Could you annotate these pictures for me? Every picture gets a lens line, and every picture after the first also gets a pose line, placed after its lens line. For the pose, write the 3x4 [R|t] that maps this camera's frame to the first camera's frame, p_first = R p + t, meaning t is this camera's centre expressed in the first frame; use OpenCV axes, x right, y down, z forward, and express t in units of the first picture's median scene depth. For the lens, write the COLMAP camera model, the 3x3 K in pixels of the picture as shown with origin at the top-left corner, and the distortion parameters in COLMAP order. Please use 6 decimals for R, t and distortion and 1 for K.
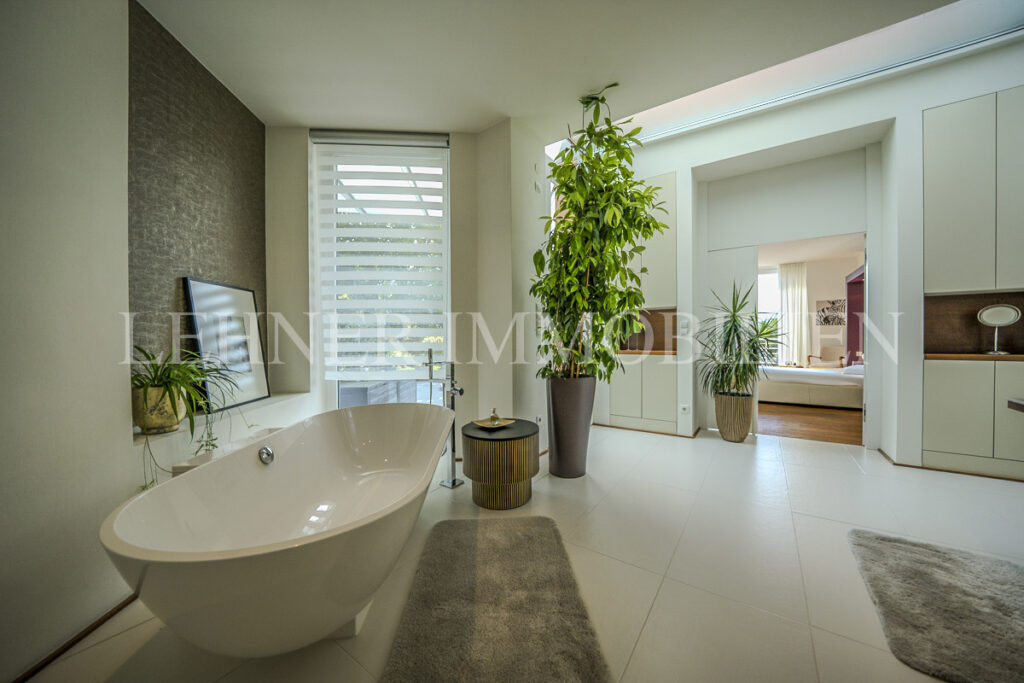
lens RADIAL K [[343.5, 0, 517.7], [0, 343.5, 344.7], [0, 0, 1]] dist [-0.000083, 0.000009]
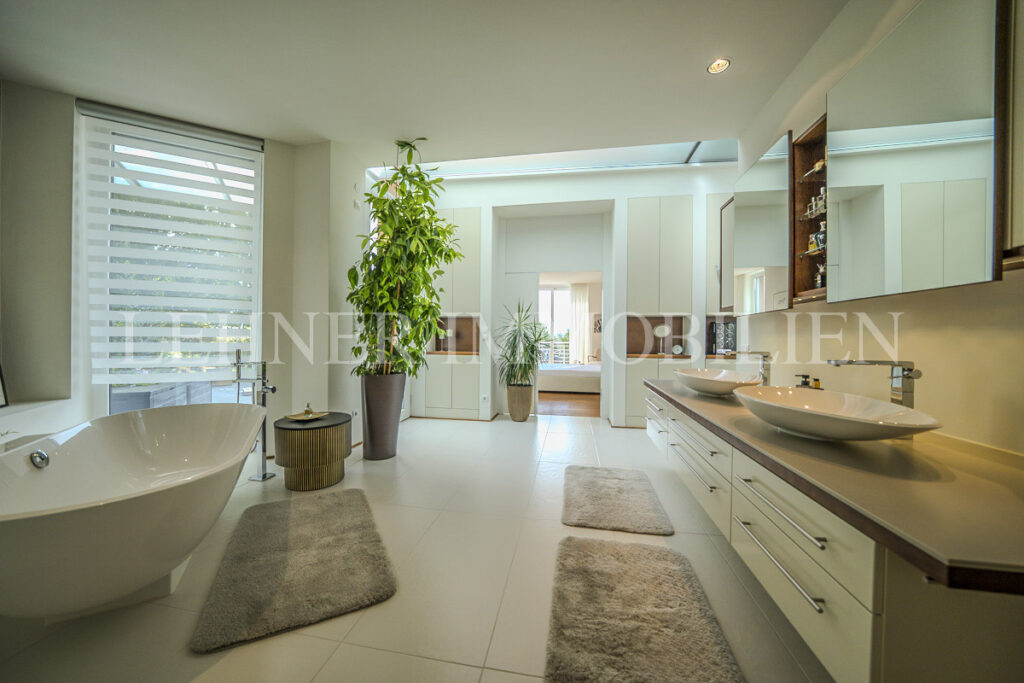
lens RADIAL K [[356.5, 0, 513.2], [0, 356.5, 342.0], [0, 0, 1]] dist [-0.013250, 0.000083]
pose [[0.903242, 0.013110, 0.428931, 0.032320], [-0.009153, 0.999894, -0.011288, -0.006127], [-0.429034, 0.006269, 0.903267, -0.299528]]
